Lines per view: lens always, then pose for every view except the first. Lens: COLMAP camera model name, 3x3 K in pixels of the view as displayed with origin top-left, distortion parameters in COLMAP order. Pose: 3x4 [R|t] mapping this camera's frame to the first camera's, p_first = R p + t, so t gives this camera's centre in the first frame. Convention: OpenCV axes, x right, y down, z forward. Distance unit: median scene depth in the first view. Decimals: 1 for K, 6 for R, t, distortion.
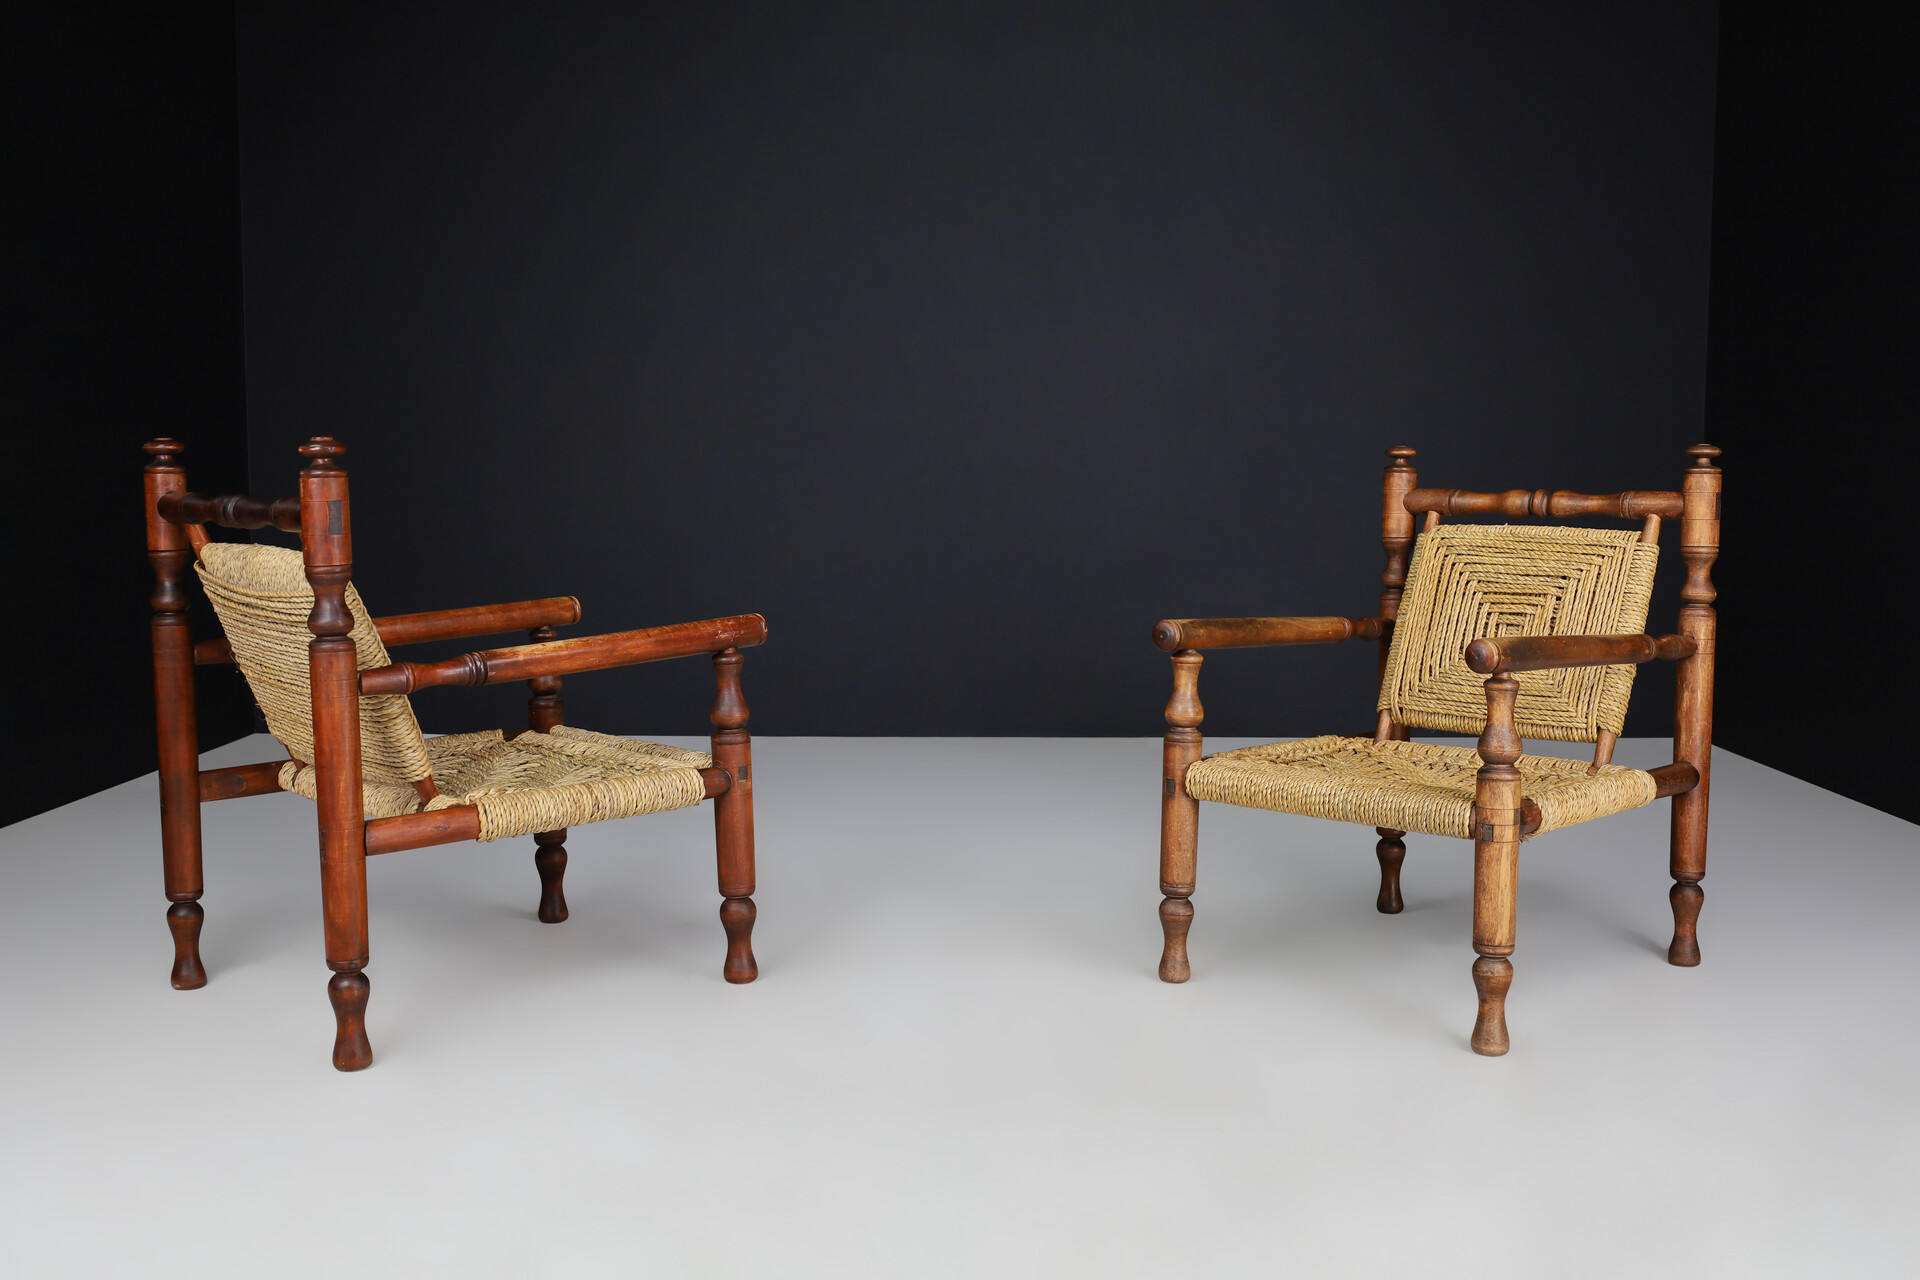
lens RADIAL K [[1966.7, 0, 993.1], [0, 1966.7, 640.1], [0, 0, 1]] dist [-0.010924, -0.029268]
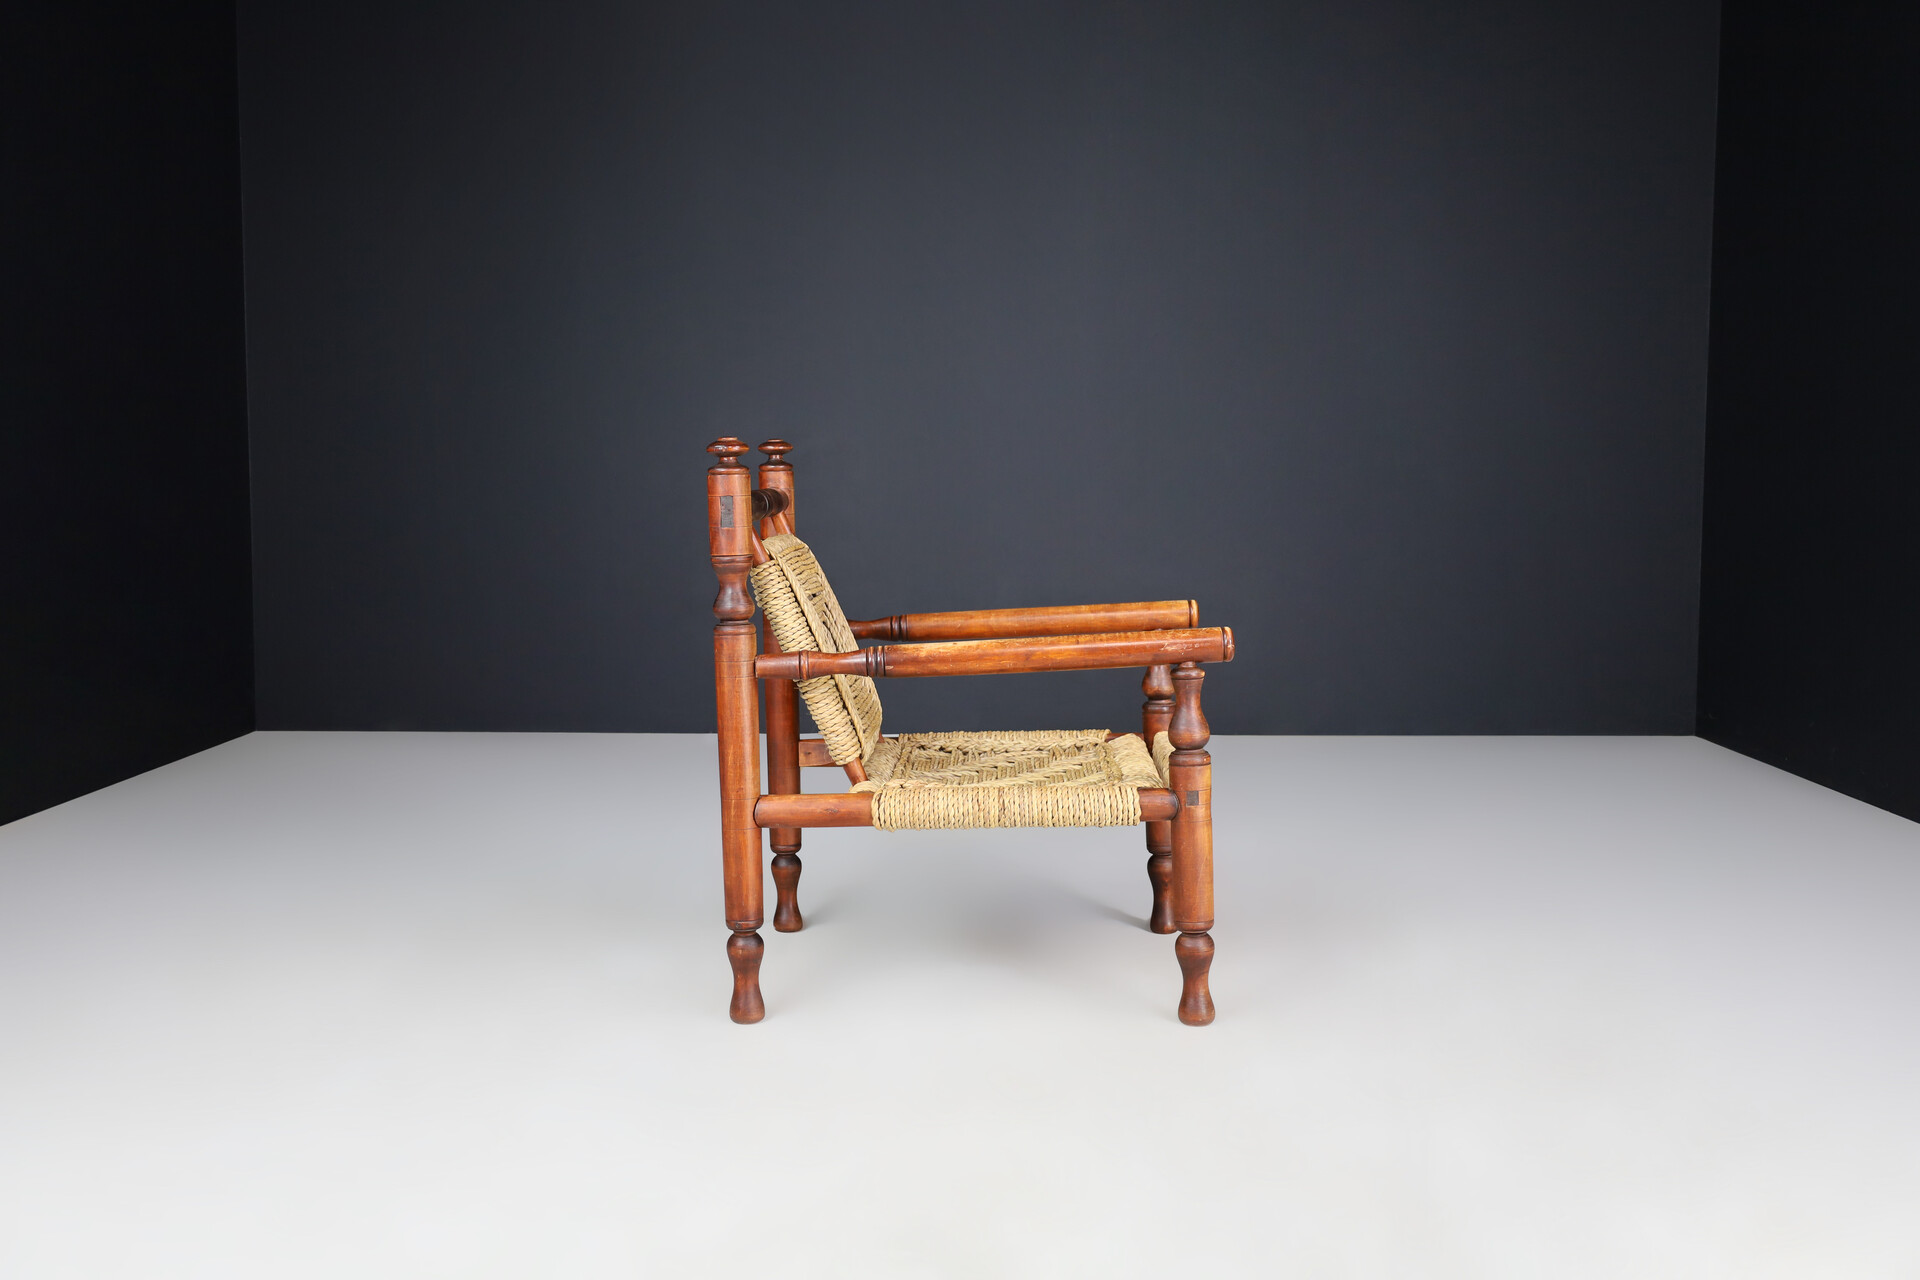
lens RADIAL K [[1966.7, 0, 993.1], [0, 1966.7, 640.1], [0, 0, 1]] dist [-0.010924, -0.029268]
pose [[0.728869, 0.063634, -0.681689, 0.440230], [-0.063732, 0.997654, 0.024985, -0.024042], [0.681680, 0.025235, 0.731215, 0.262839]]
